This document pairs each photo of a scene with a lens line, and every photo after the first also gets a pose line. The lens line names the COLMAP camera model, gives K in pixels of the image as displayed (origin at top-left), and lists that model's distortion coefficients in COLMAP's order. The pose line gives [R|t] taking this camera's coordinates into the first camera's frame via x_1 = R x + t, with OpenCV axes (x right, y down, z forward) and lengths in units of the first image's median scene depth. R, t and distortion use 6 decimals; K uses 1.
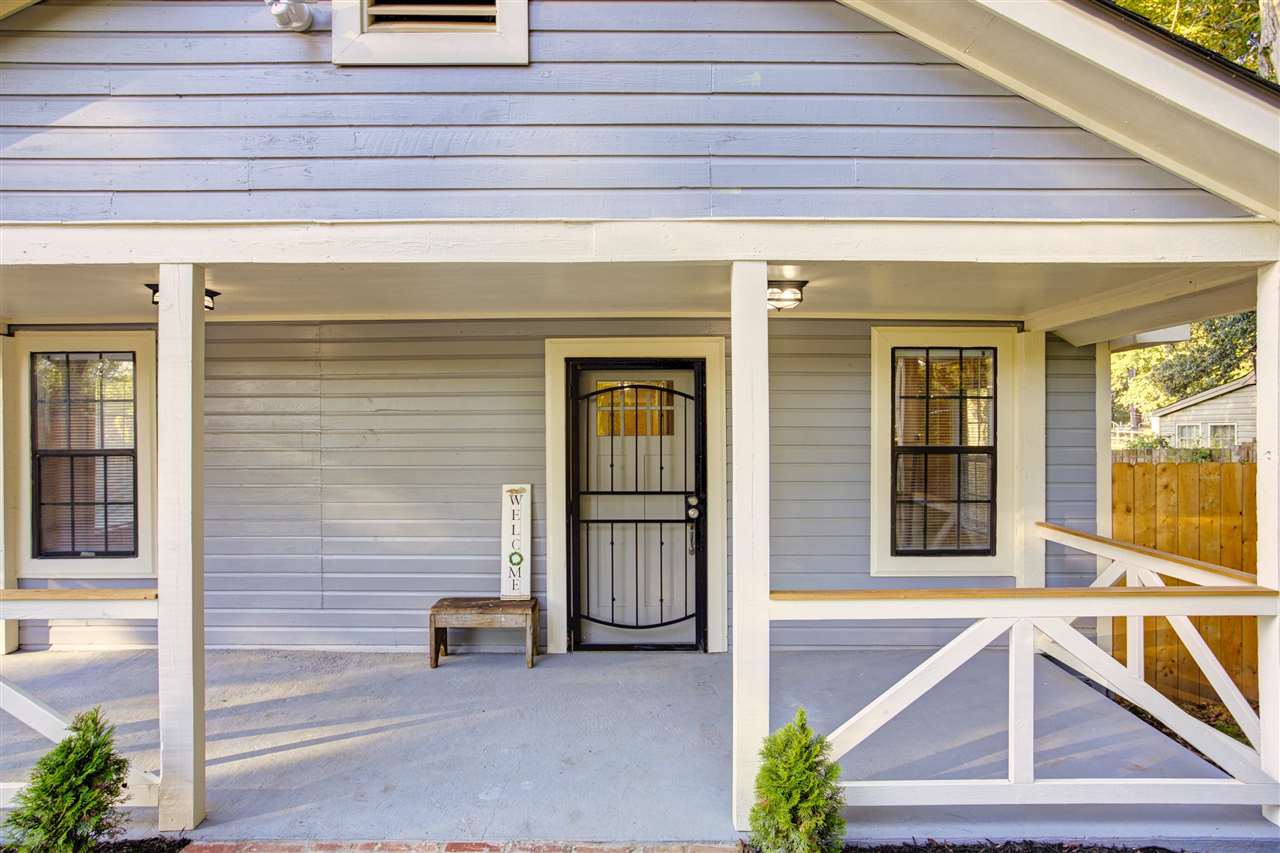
lens RADIAL K [[712.6, 0, 640.0], [0, 712.6, 426.5], [0, 0, 1]] dist [-0.042251, 0.029568]
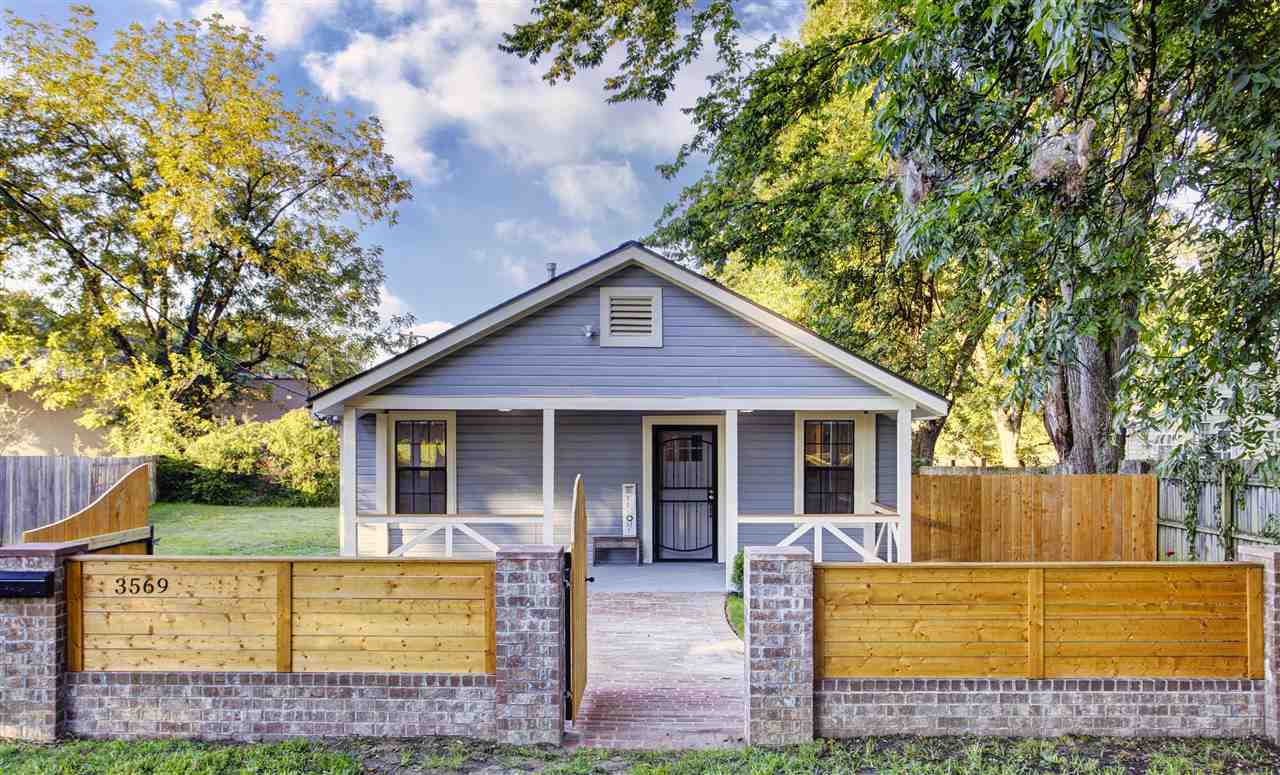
lens RADIAL K [[1020.2, 0, 643.9], [0, 1020.2, 430.5], [0, 0, 1]] dist [-0.007005, -0.002122]
pose [[0.999691, 0.002900, 0.024681, -0.206056], [-0.002932, 0.999995, 0.001260, -0.084043], [-0.024678, -0.001332, 0.999695, -2.078525]]
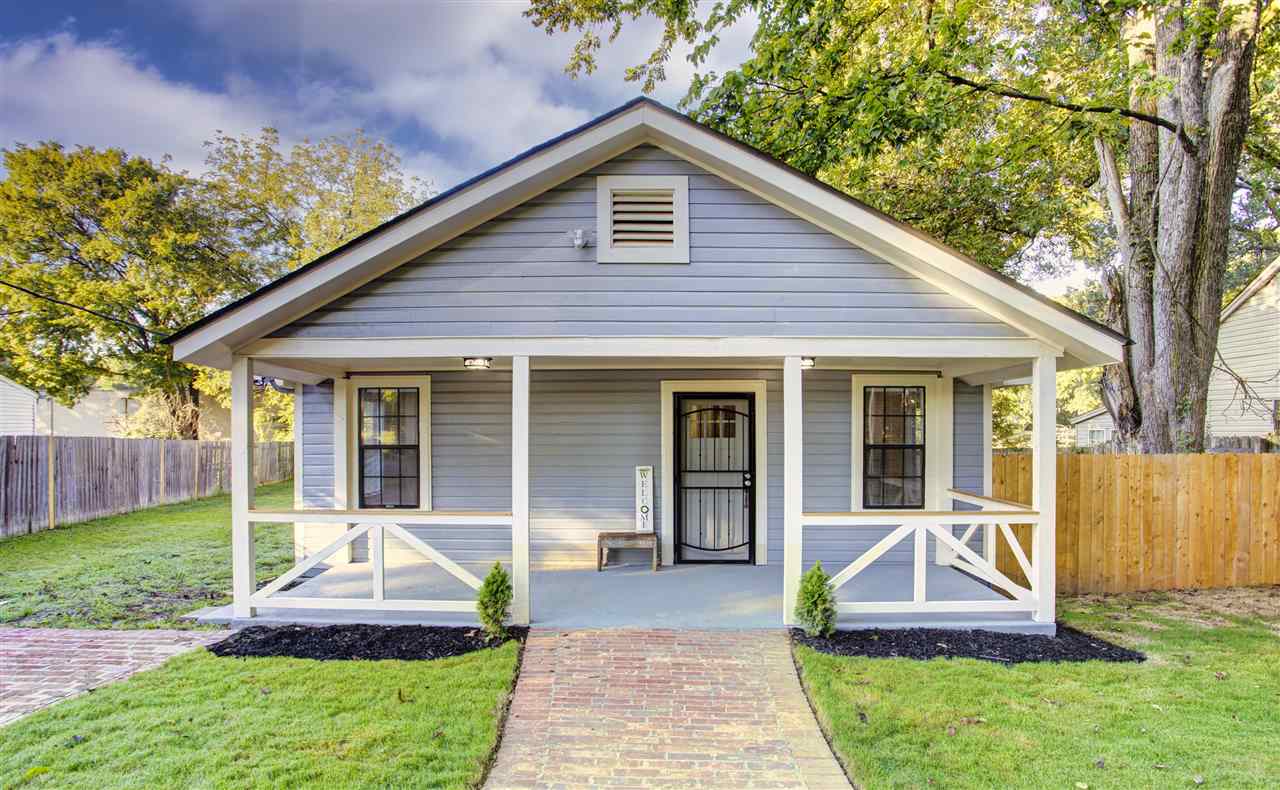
lens RADIAL K [[640.9, 0, 642.1], [0, 640.9, 431.8], [0, 0, 1]] dist [-0.054068, 0.000441]
pose [[0.999946, 0.002559, -0.010063, -0.163464], [-0.002501, 0.999980, 0.005808, -0.010074], [0.010078, -0.005783, 0.999932, -0.538518]]
